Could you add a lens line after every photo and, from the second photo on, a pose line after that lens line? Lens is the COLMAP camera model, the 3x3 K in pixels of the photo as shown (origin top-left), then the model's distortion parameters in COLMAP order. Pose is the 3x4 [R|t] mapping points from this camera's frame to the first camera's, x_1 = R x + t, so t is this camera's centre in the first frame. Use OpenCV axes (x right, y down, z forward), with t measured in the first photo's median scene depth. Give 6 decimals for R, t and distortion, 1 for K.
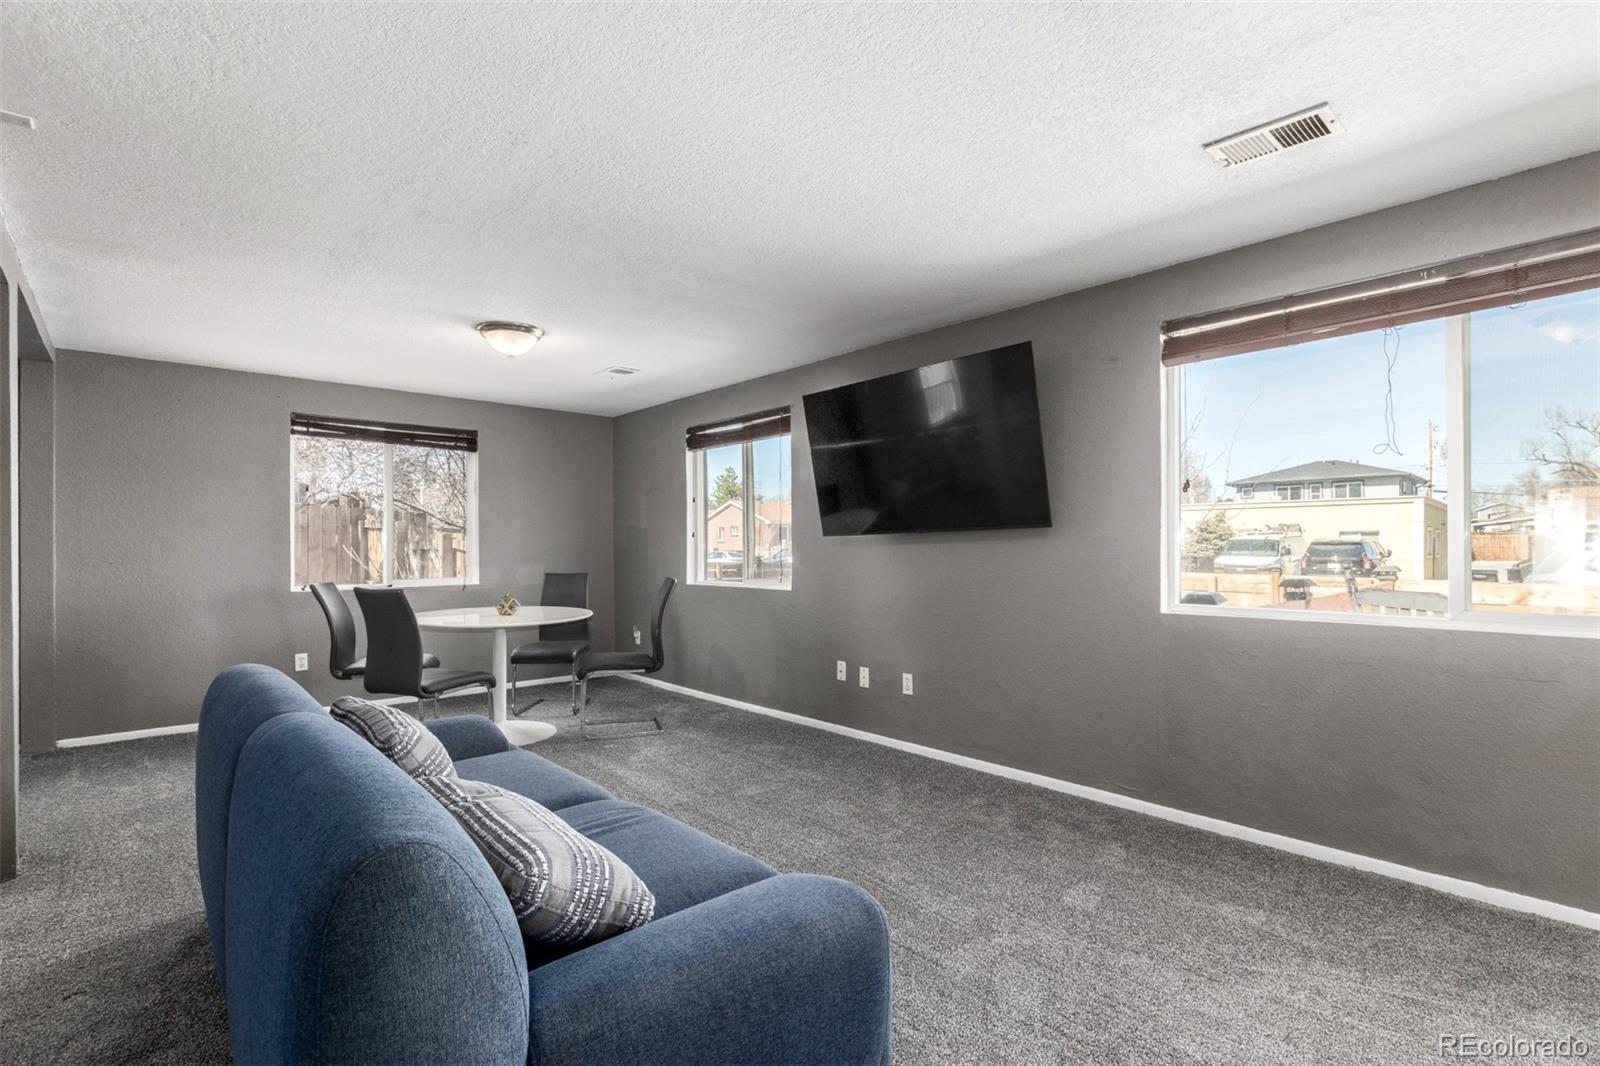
lens RADIAL K [[741.8, 0, 792.9], [0, 741.8, 546.6], [0, 0, 1]] dist [0.004962, 0.000722]
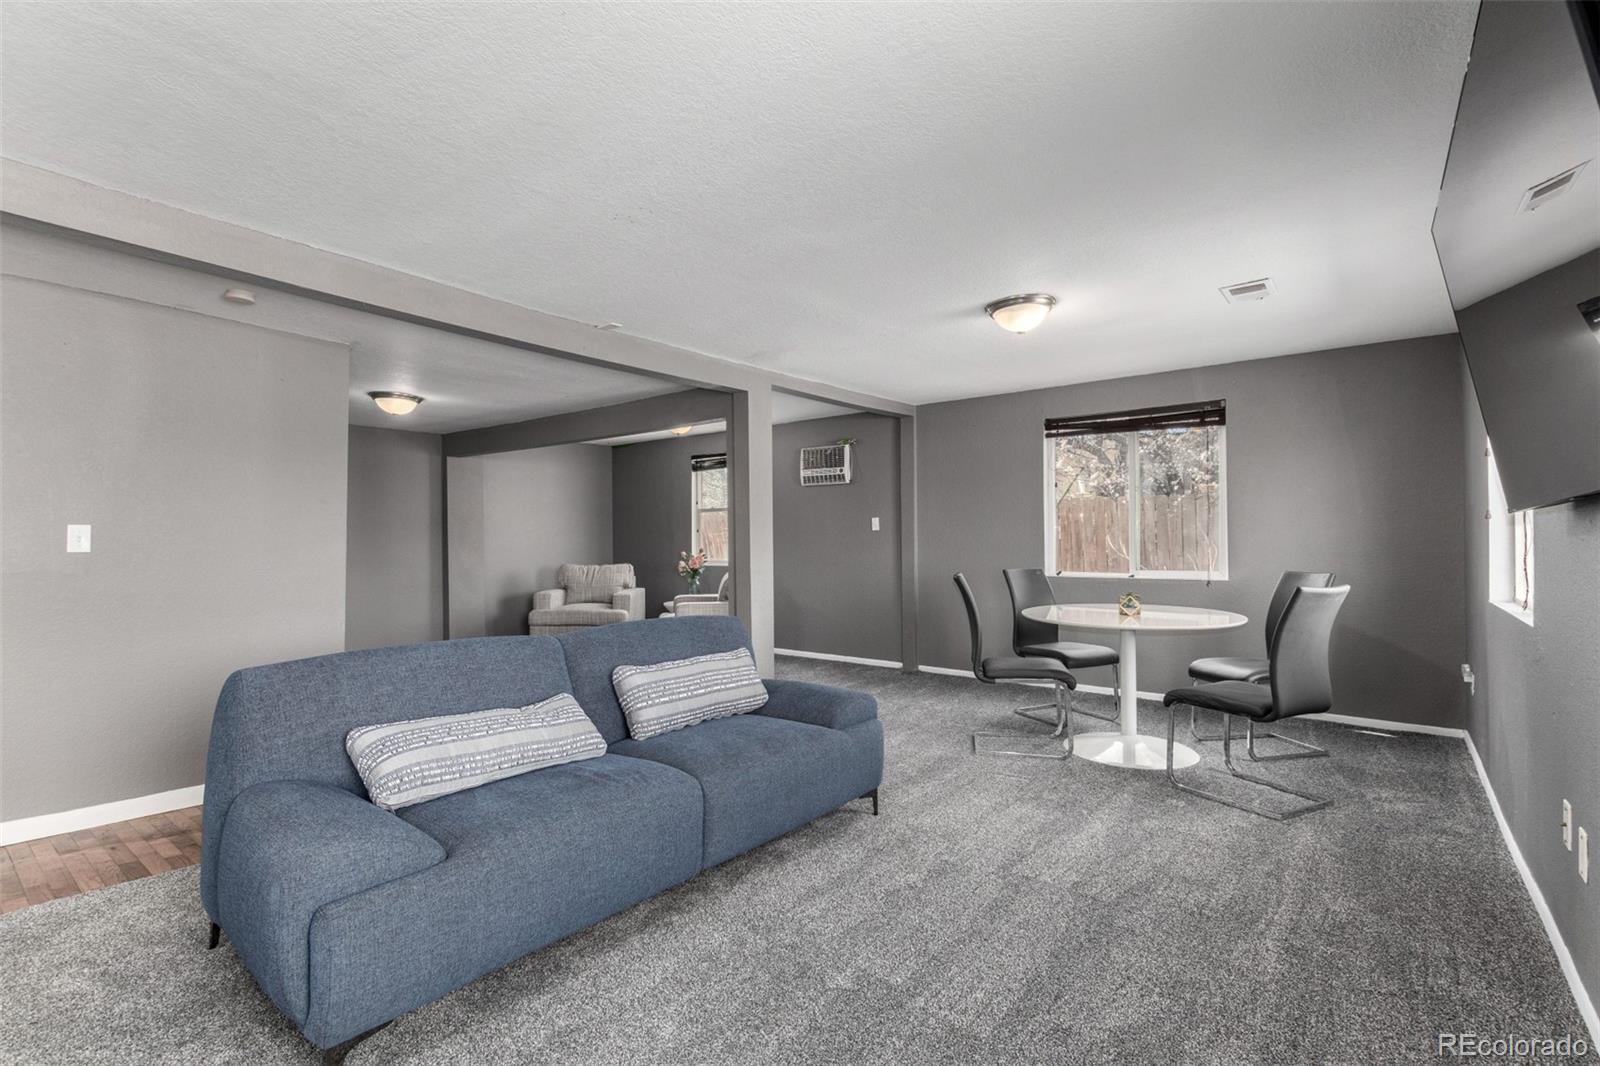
lens RADIAL K [[730.6, 0, 801.6], [0, 730.6, 540.7], [0, 0, 1]] dist [0.000336, -0.000122]
pose [[0.167150, 0.004967, -0.985919, 0.386740], [0.004755, 0.999972, 0.005844, -0.002295], [0.985920, -0.005665, 0.167121, 0.465070]]
